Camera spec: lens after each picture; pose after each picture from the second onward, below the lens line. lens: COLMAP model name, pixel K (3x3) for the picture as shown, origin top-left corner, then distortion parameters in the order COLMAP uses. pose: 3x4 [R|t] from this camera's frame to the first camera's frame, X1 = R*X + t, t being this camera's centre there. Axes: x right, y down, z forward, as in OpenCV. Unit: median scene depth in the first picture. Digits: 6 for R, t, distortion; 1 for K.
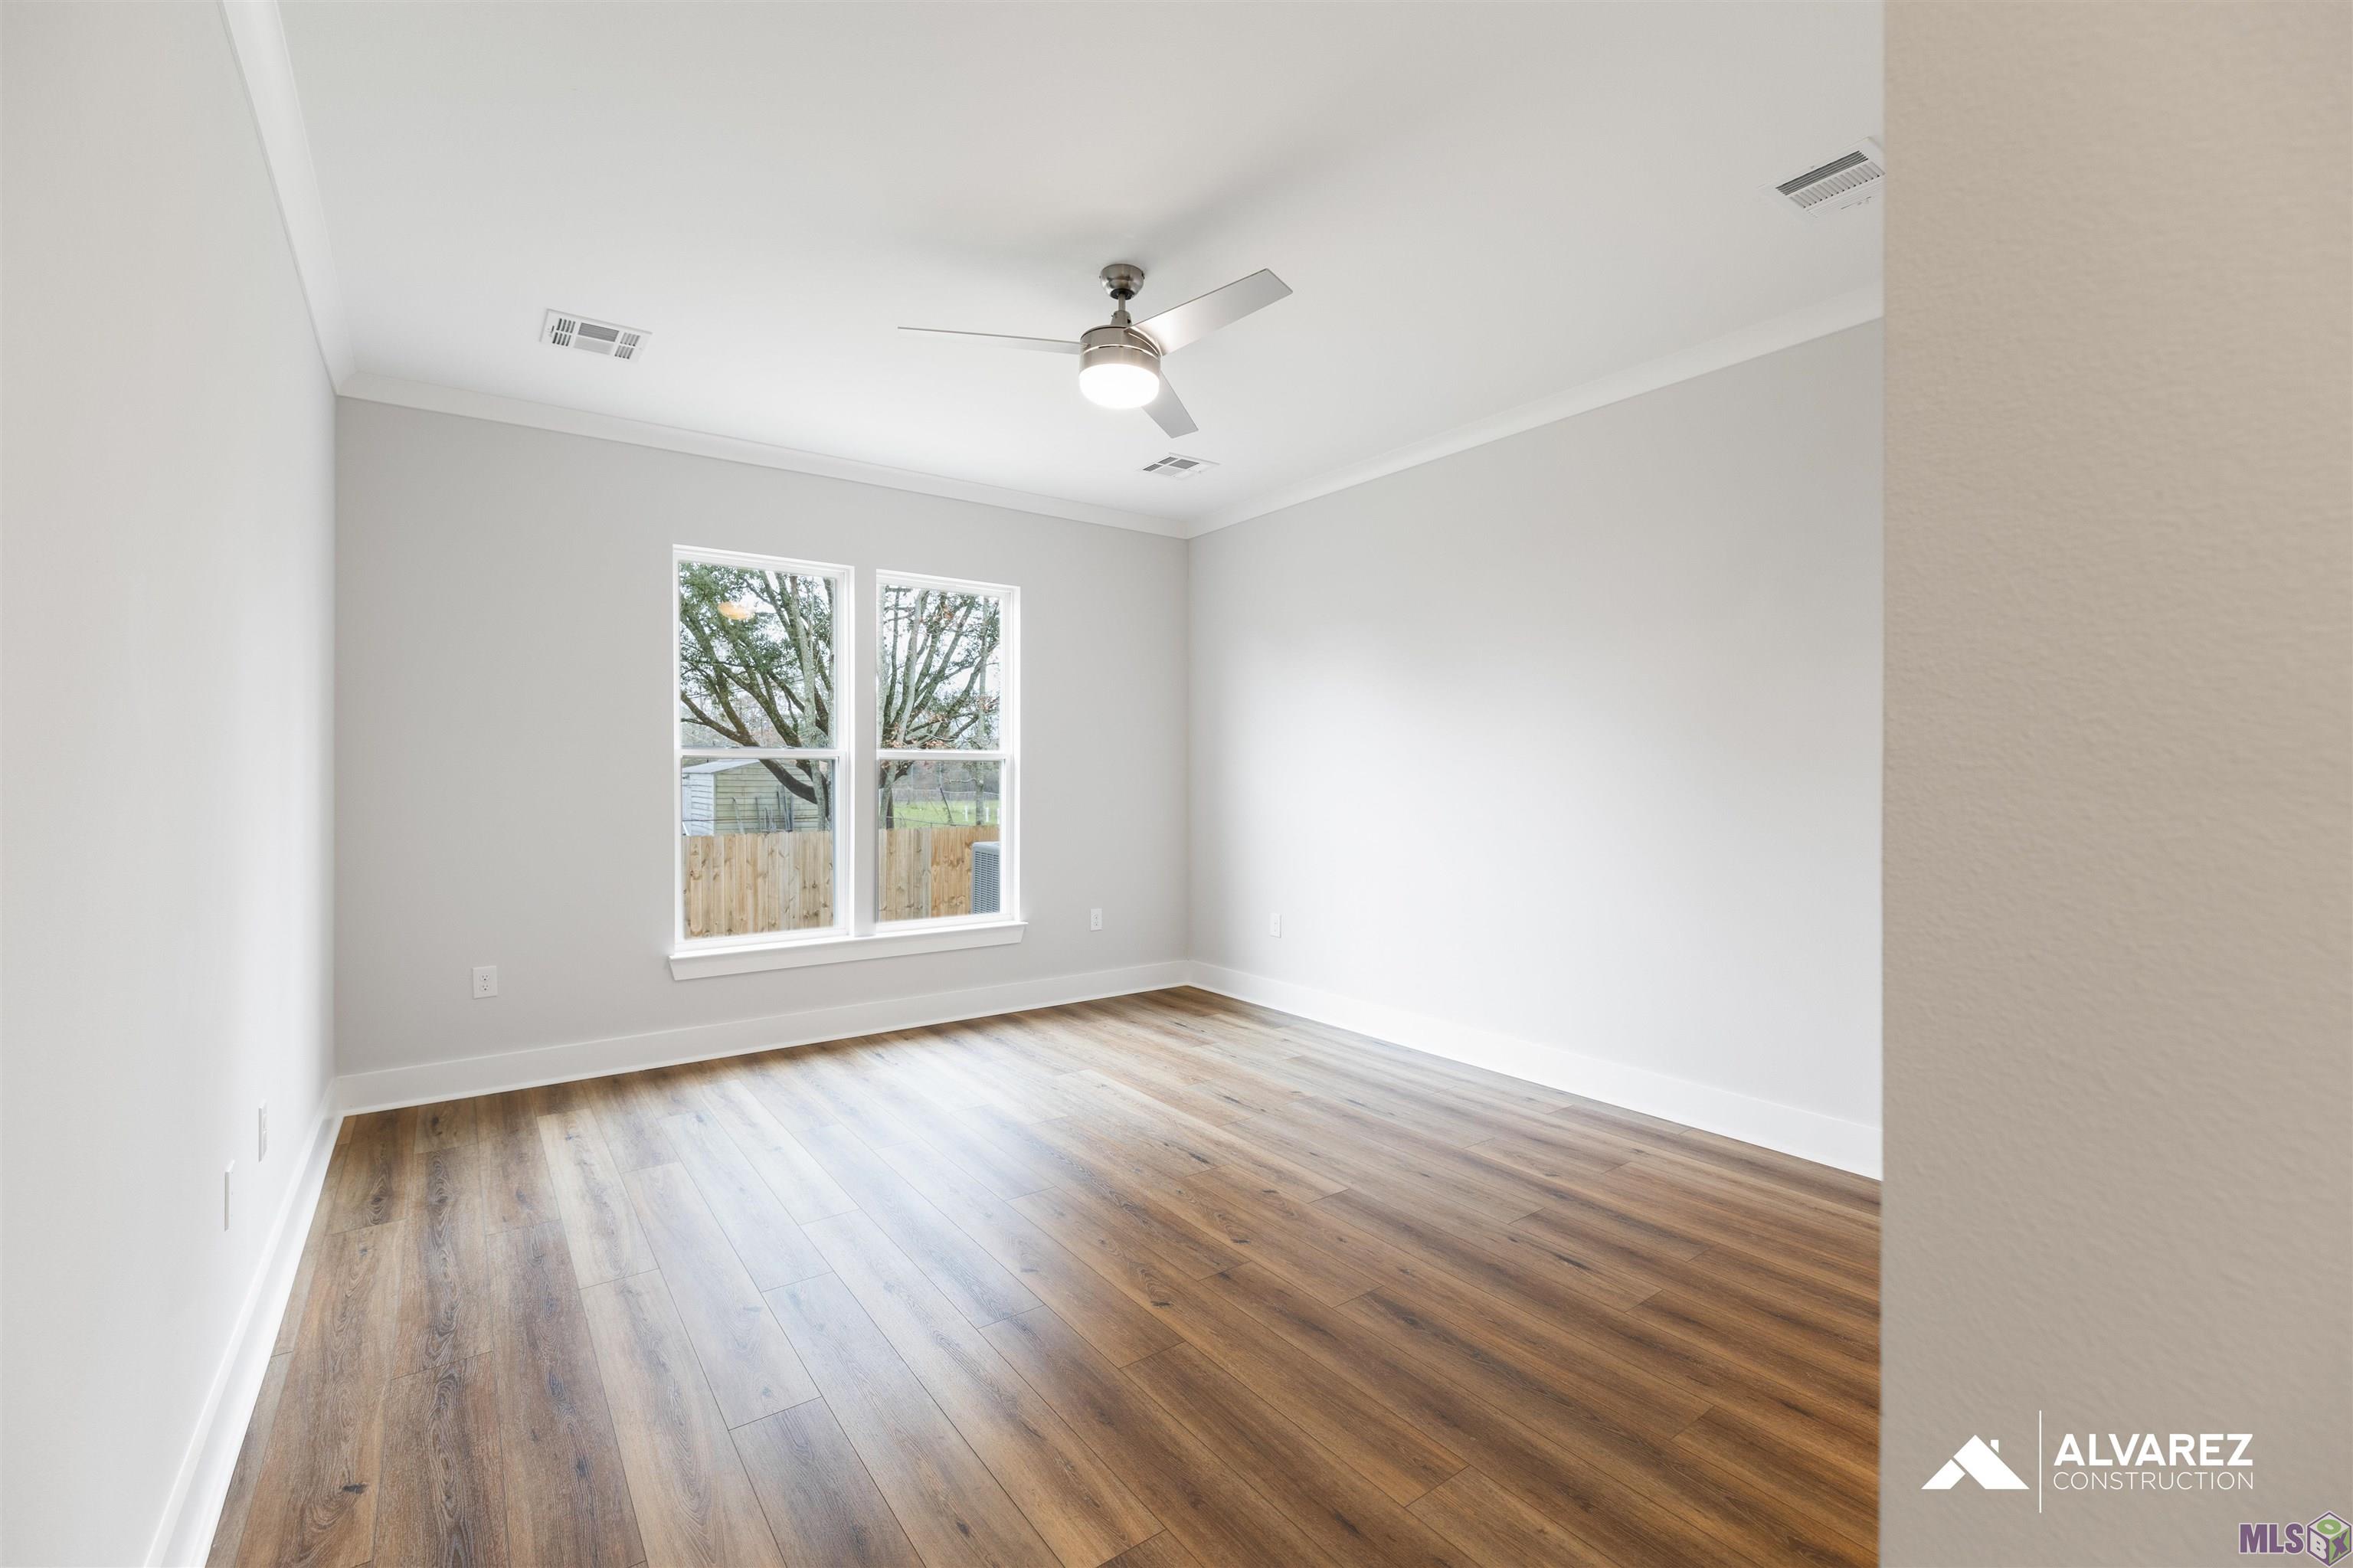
lens RADIAL K [[984.2, 0, 1176.5], [0, 984.2, 784.0], [0, 0, 1]] dist [0.003894, 0.000036]
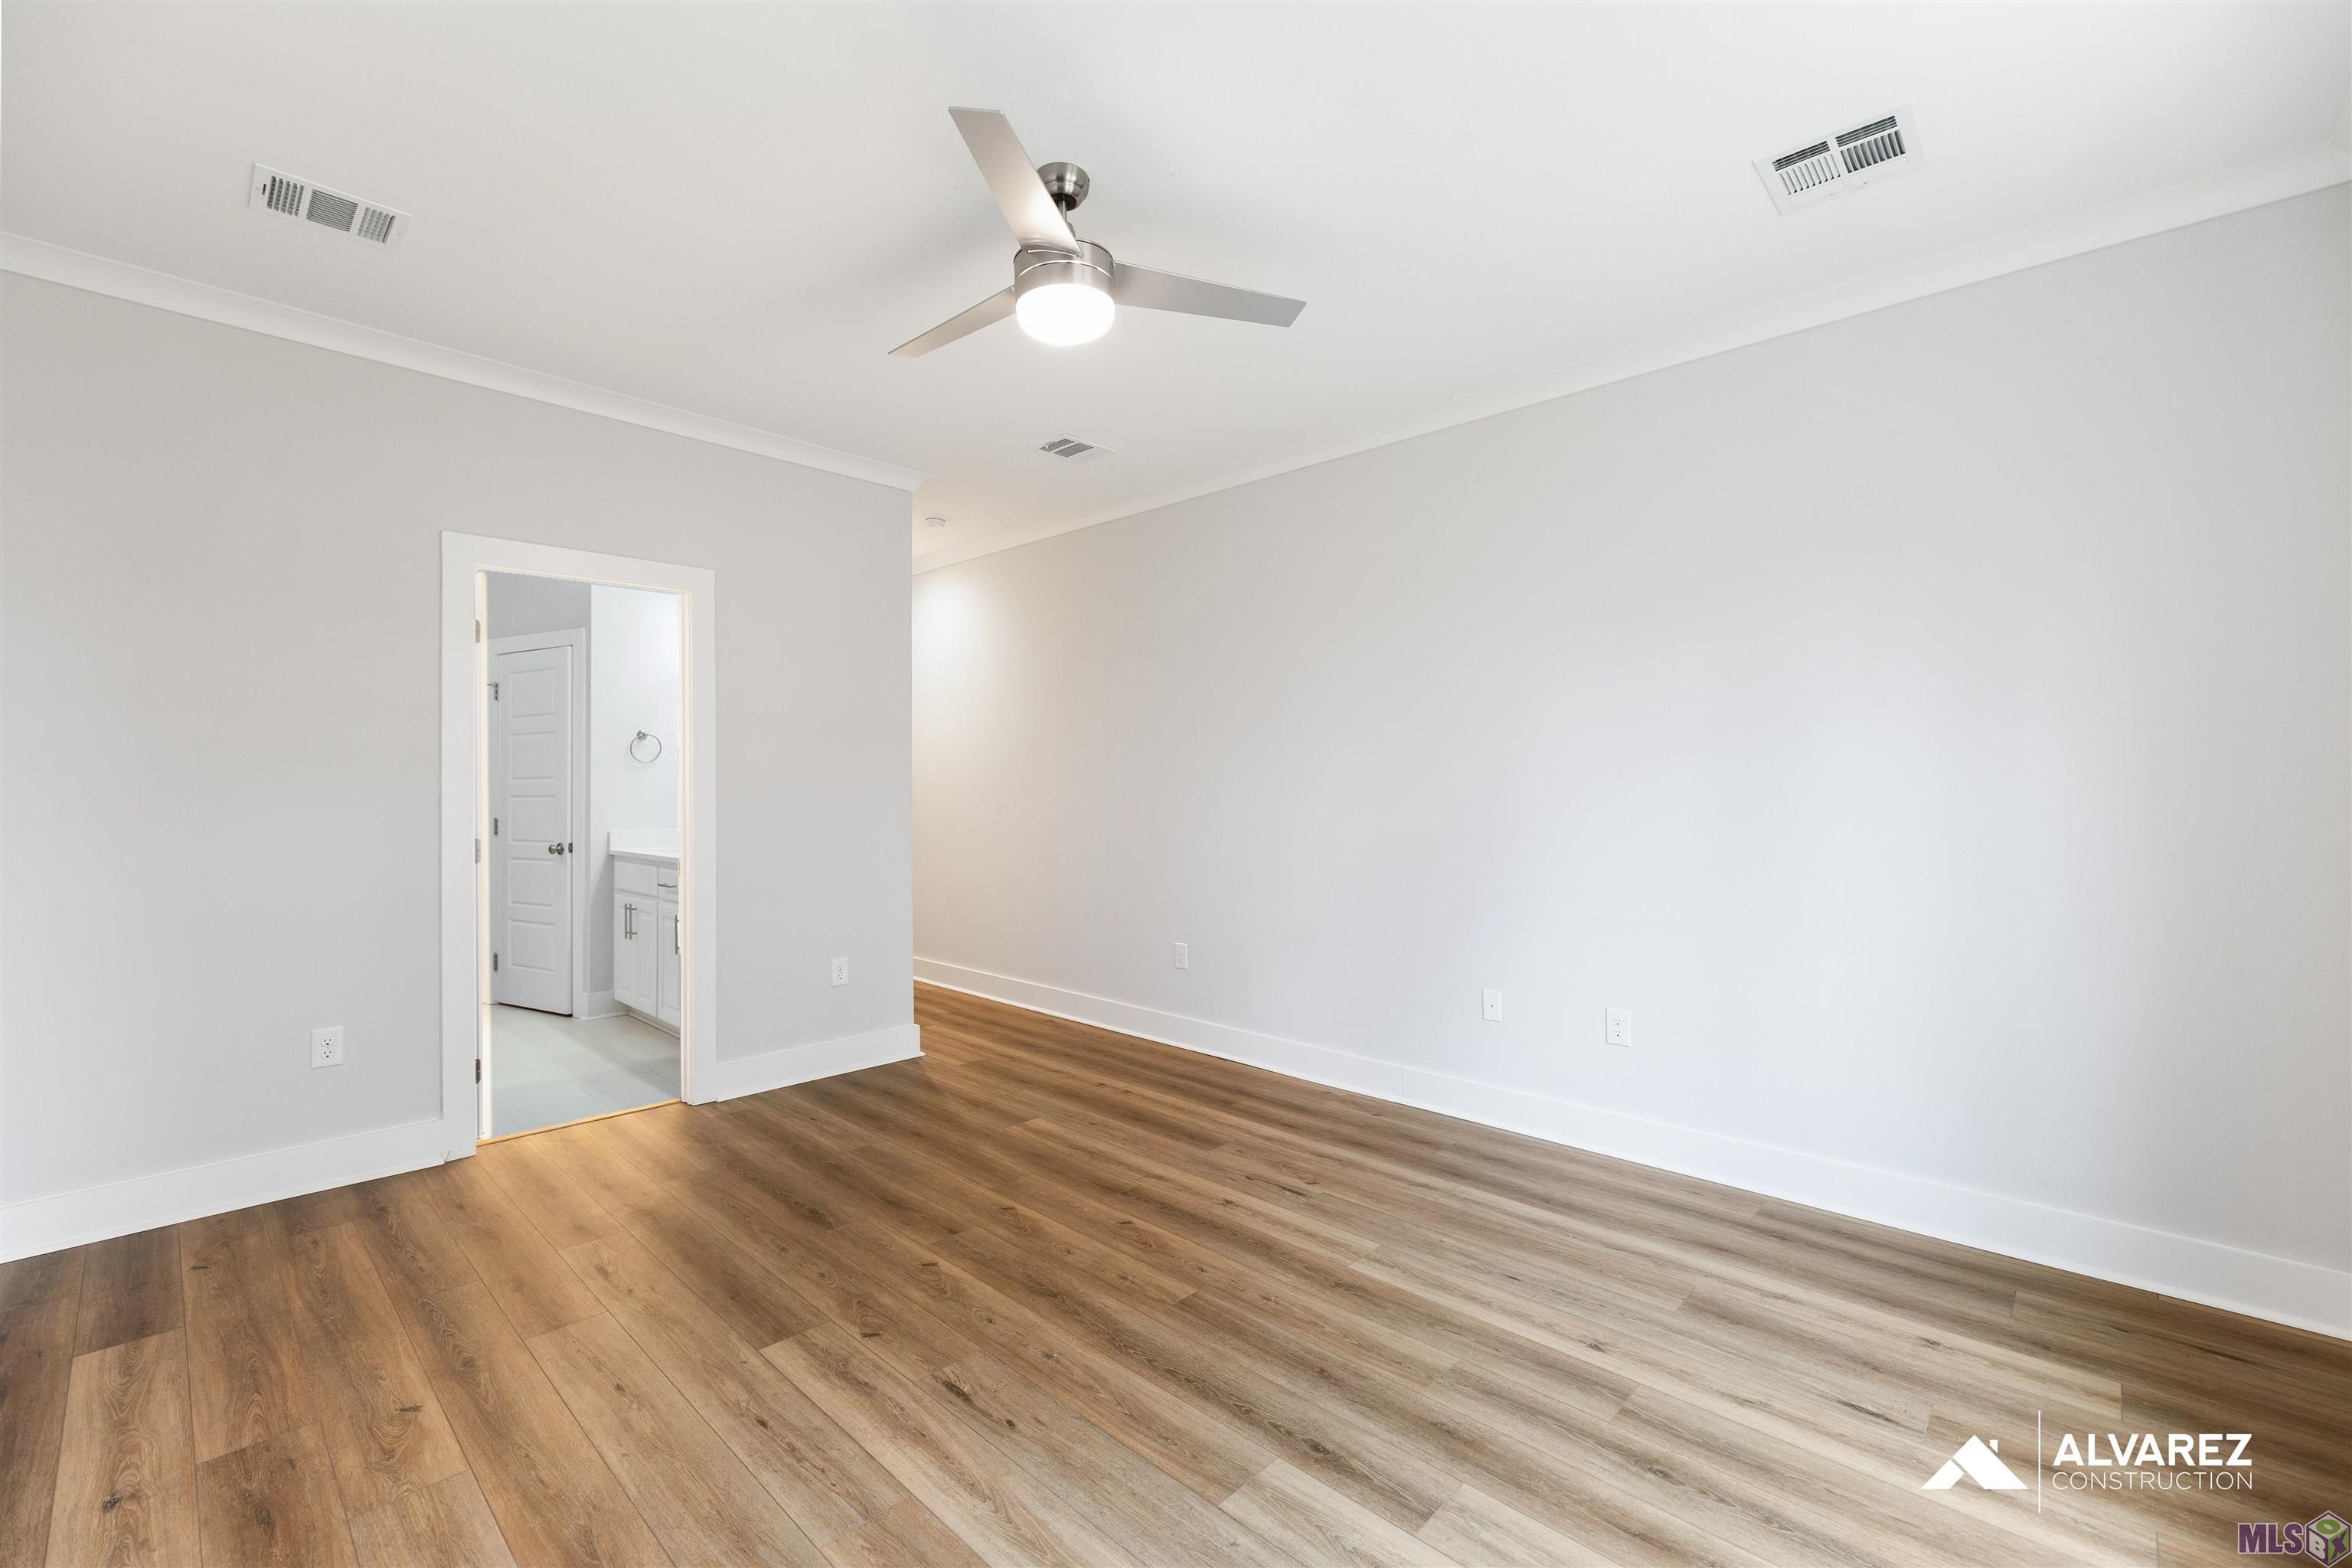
lens RADIAL K [[983.7, 0, 1176.0], [0, 983.7, 784.0], [0, 0, 1]] dist [0.003894, 0.000036]
pose [[-0.984472, 0.001970, -0.175530, -0.005507], [0.001431, 0.999994, 0.003198, -0.018906], [0.175535, 0.002898, -0.984469, 1.839125]]
